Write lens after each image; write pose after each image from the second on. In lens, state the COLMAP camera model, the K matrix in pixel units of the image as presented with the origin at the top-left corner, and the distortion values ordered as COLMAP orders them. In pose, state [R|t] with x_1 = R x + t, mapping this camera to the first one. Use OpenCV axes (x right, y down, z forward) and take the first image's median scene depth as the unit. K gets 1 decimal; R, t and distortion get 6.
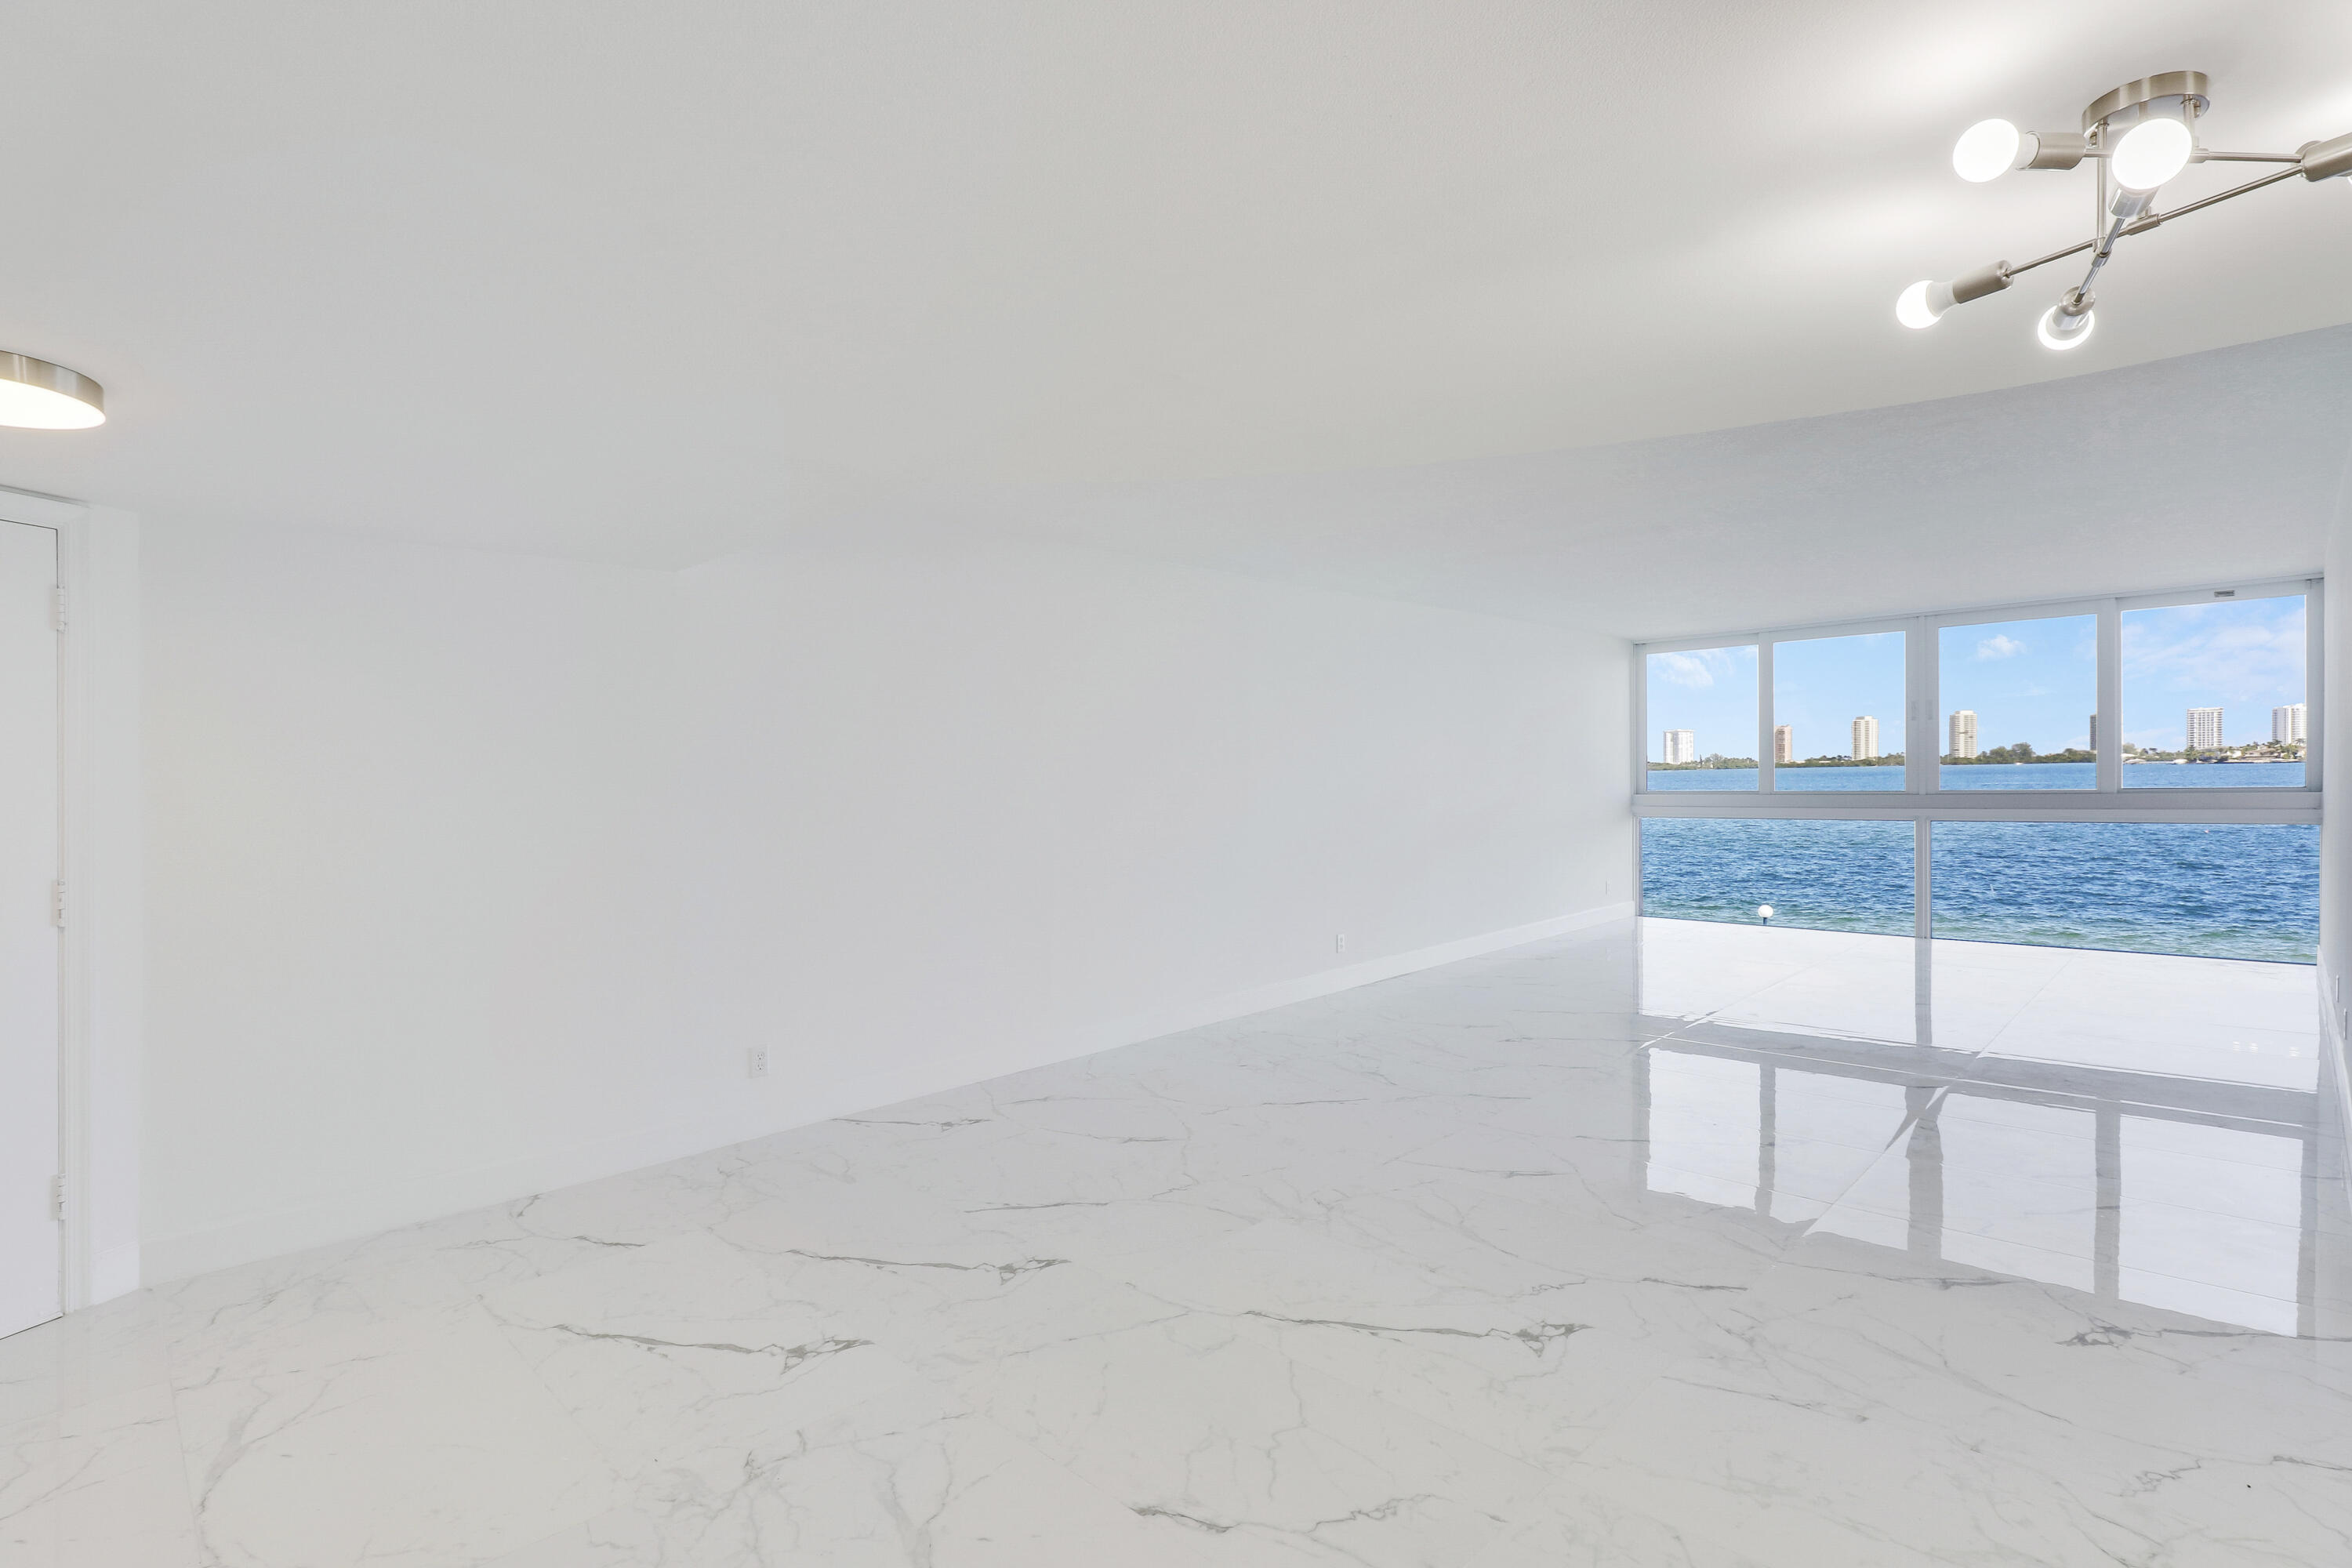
lens RADIAL K [[1106.6, 0, 1163.7], [0, 1106.6, 818.7], [0, 0, 1]] dist [-0.002977, -0.011360]
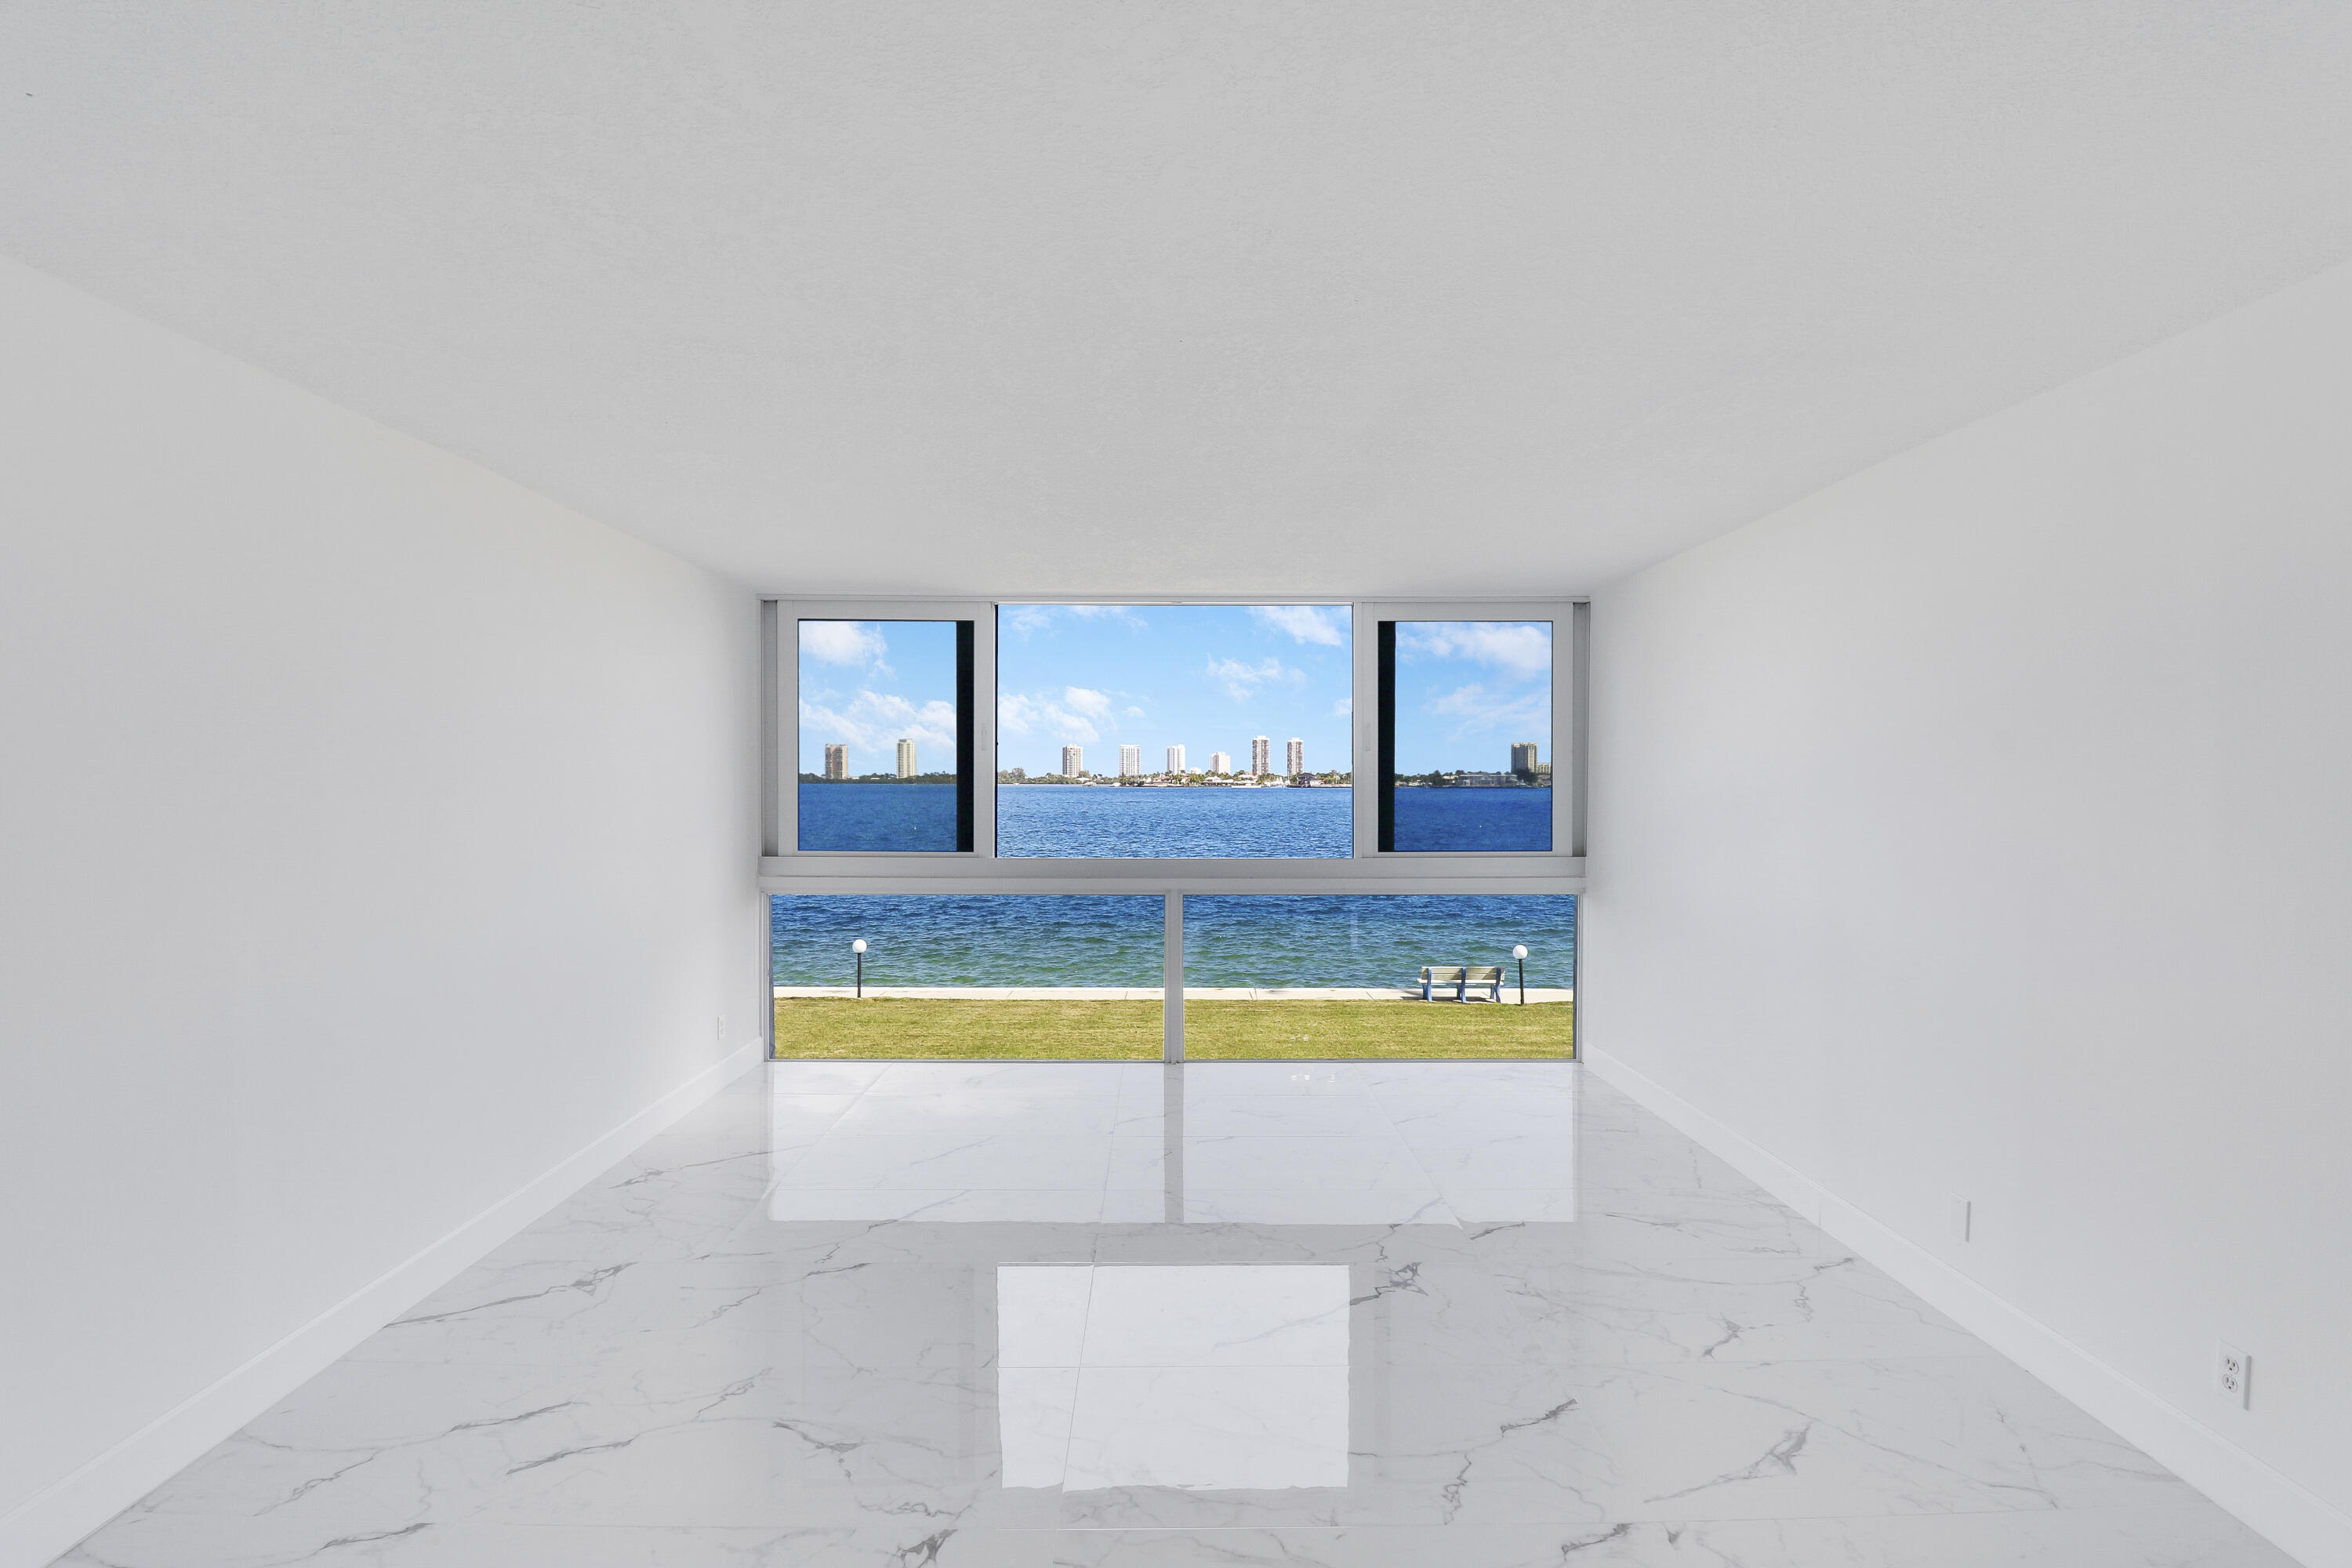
lens RADIAL K [[1109.3, 0, 1169.5], [0, 1109.3, 785.9], [0, 0, 1]] dist [-0.021682, -0.000531]
pose [[0.696480, 0.018126, 0.717347, 0.177767], [0.011193, 0.999285, -0.036118, -0.042805], [-0.717489, 0.033185, 0.695779, 0.507091]]
